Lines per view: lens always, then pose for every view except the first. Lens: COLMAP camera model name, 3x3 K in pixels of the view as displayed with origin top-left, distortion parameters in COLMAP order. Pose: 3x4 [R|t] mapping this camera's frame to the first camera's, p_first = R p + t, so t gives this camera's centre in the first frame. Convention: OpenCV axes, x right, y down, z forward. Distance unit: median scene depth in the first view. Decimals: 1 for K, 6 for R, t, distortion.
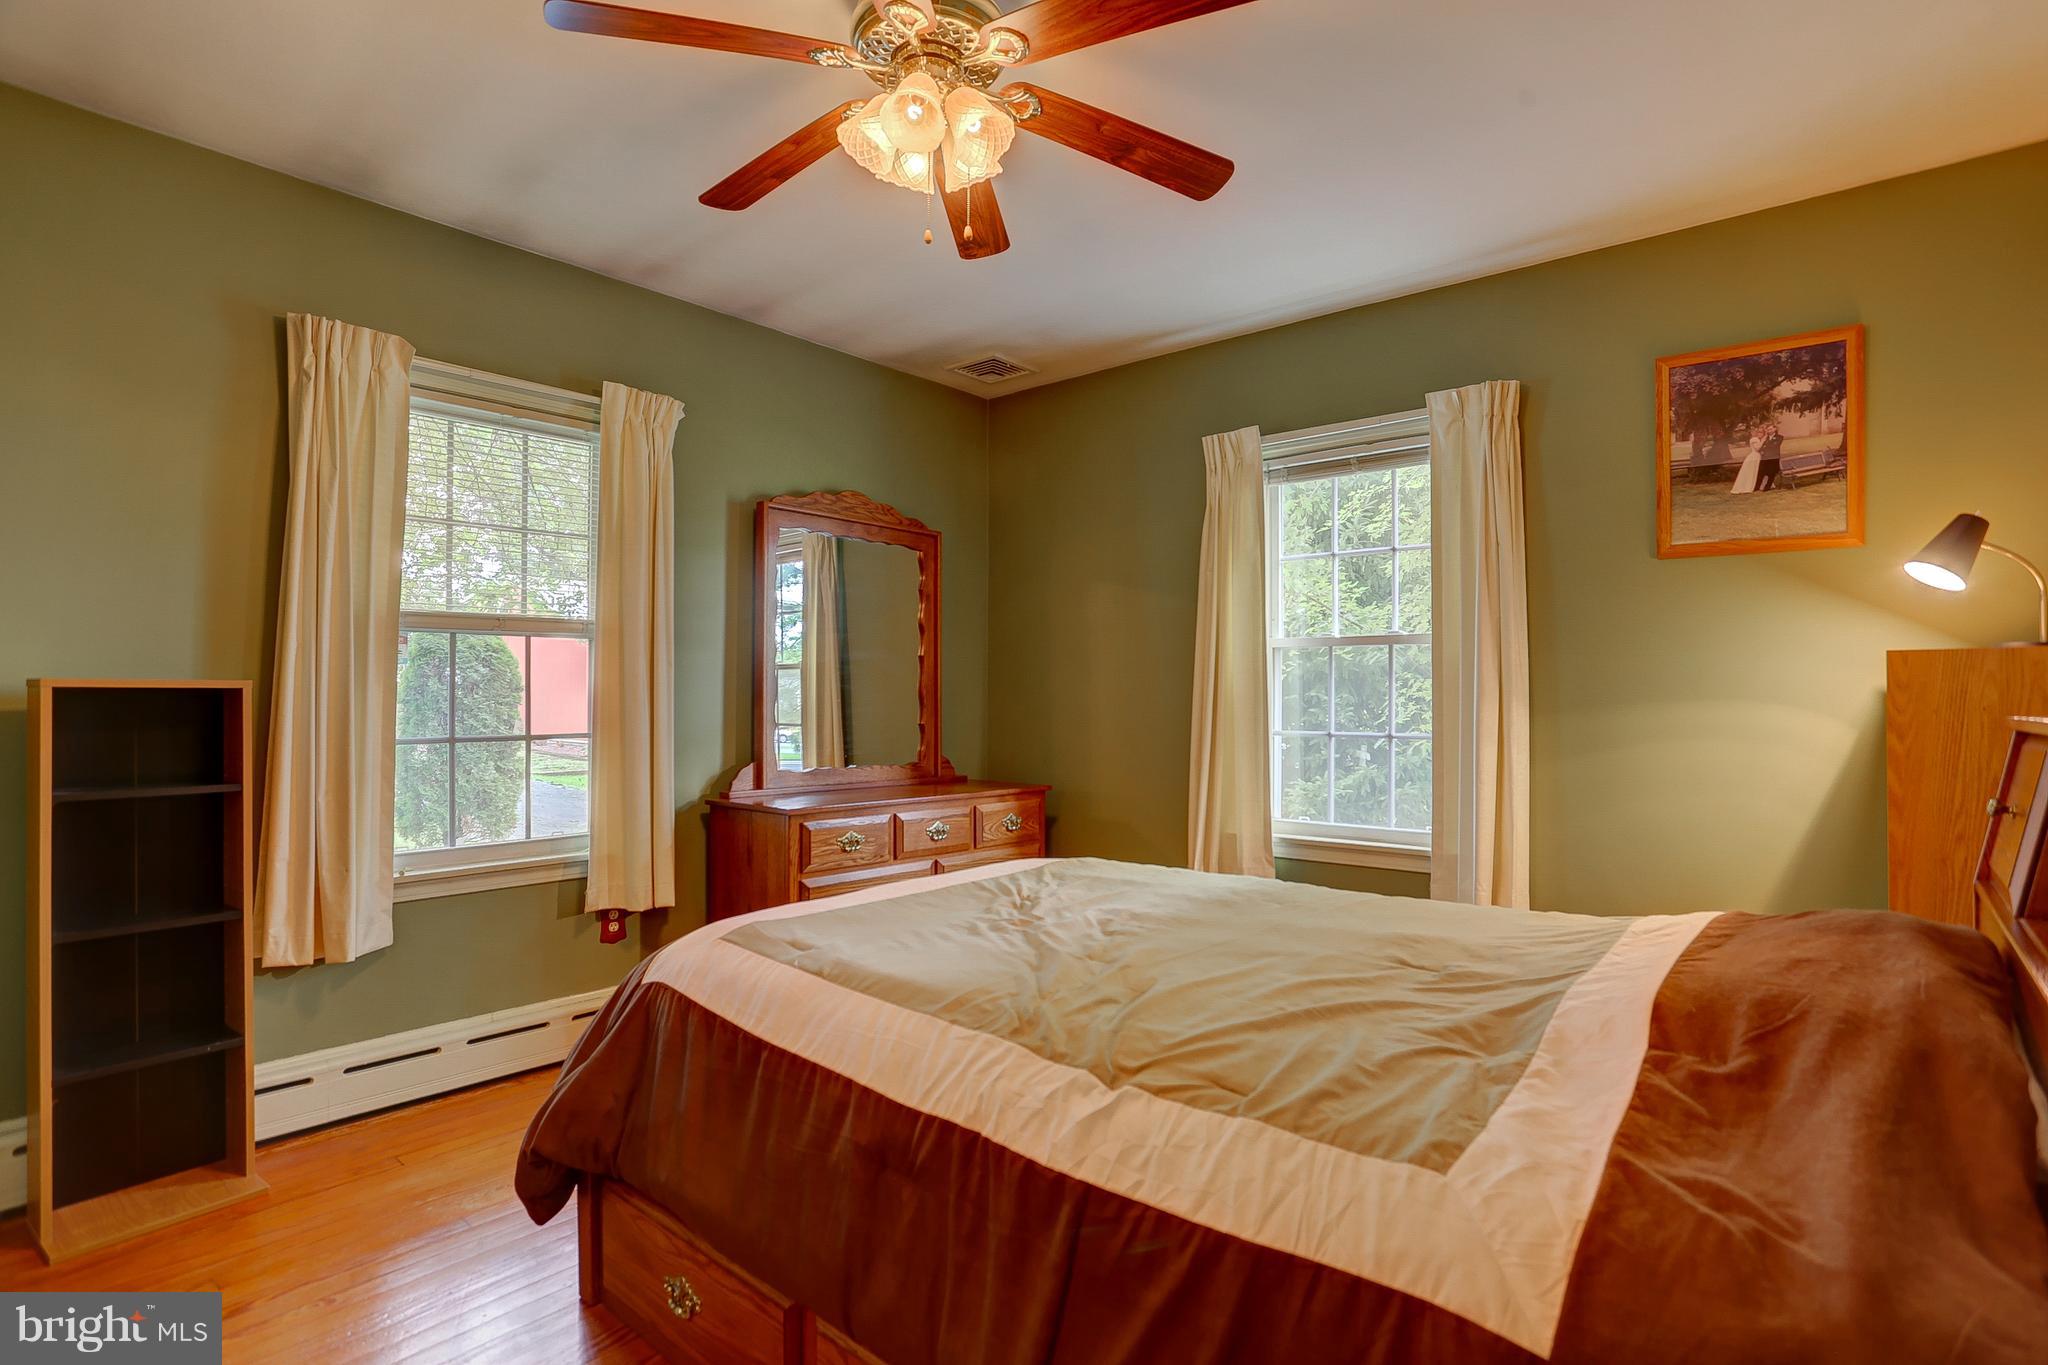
lens RADIAL K [[1015.8, 0, 1018.9], [0, 1015.8, 683.7], [0, 0, 1]] dist [-0.050277, 0.012737]
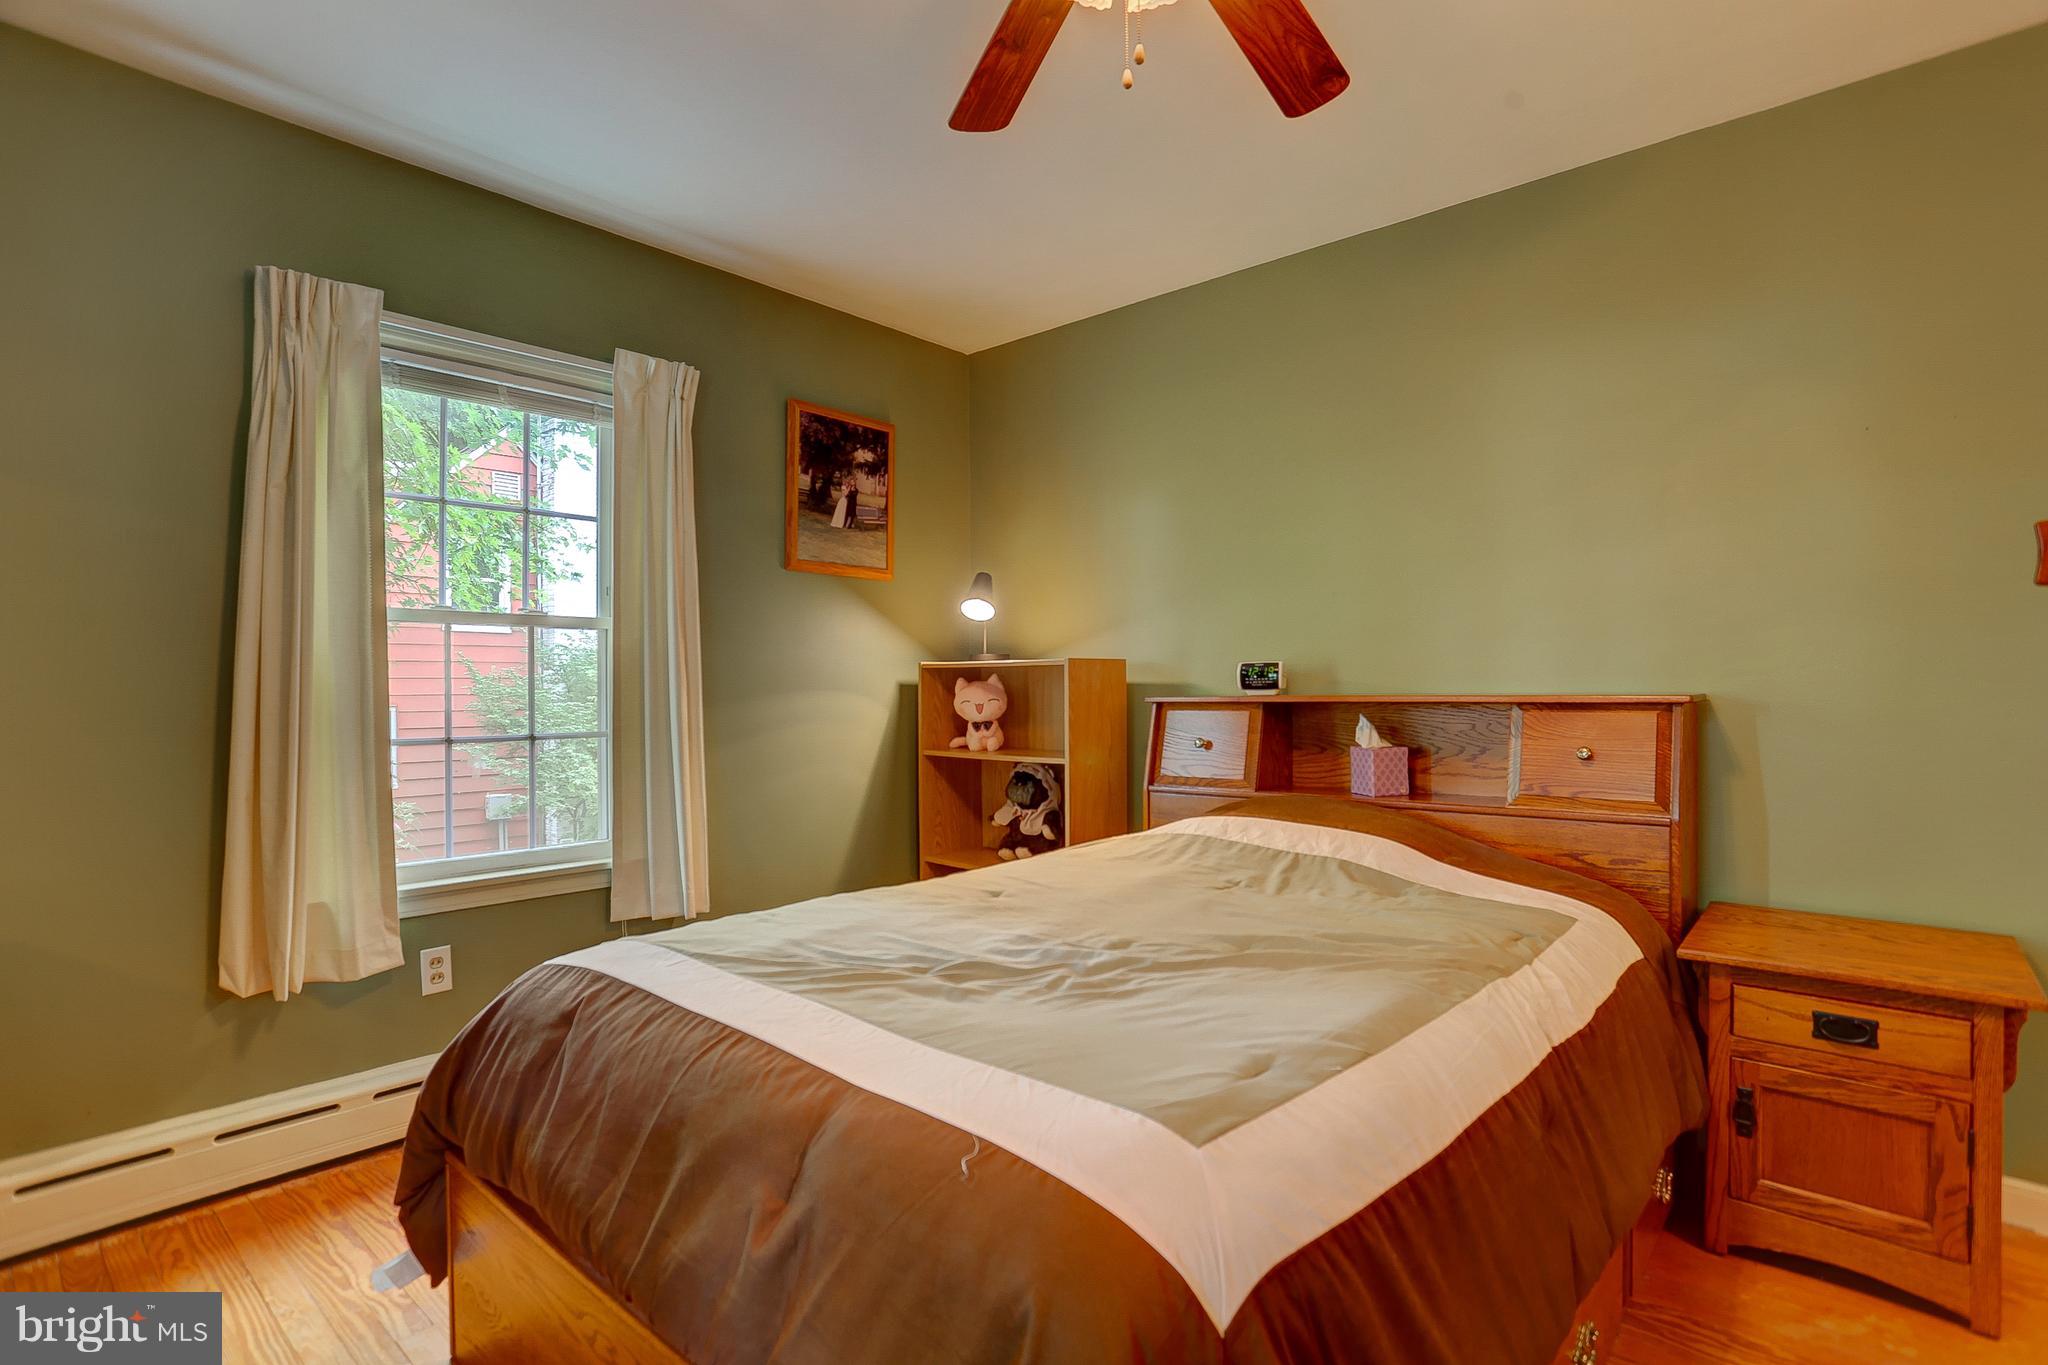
lens RADIAL K [[1015.8, 0, 1019.9], [0, 1015.8, 683.9], [0, 0, 1]] dist [-0.050277, 0.012737]
pose [[0.012634, 0.000588, 0.999920, -0.571269], [-0.005832, 0.999983, -0.000514, 0.008476], [-0.999903, -0.005825, 0.012638, 0.753860]]
